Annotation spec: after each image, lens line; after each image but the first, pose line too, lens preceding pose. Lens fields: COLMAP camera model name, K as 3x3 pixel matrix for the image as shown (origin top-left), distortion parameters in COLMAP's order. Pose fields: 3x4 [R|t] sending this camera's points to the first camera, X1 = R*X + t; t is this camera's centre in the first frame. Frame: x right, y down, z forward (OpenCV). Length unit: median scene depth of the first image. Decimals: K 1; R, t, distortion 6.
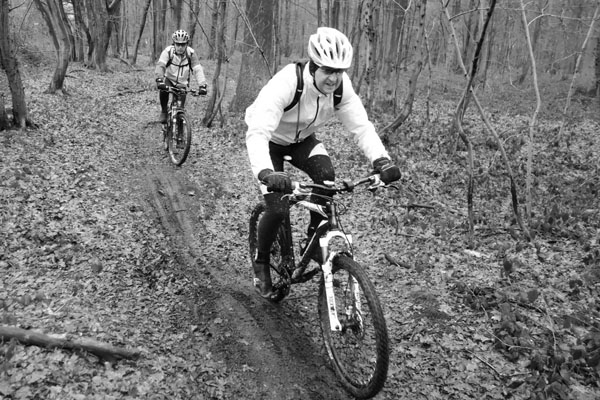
lens RADIAL K [[539.9, 0, 259.9], [0, 539.9, 172.8], [0, 0, 1]] dist [-0.002345, -0.006184]
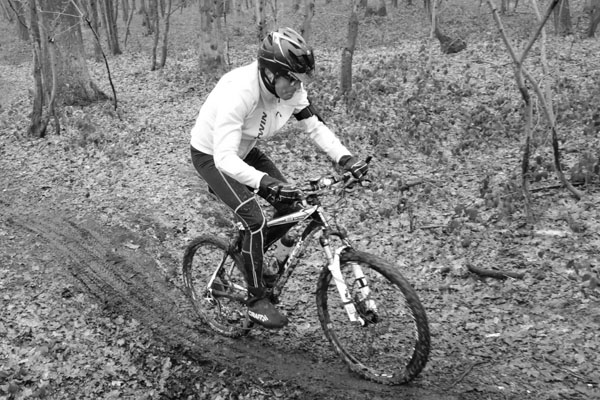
lens RADIAL K [[616.0, 0, 208.4], [0, 616.0, 192.3], [0, 0, 1]] dist [-0.001421, 0.001238]
pose [[0.925429, -0.237676, 0.295112, -0.264240], [0.214810, 0.970652, 0.108127, -0.094601], [-0.312150, -0.036671, 0.949325, 0.242415]]
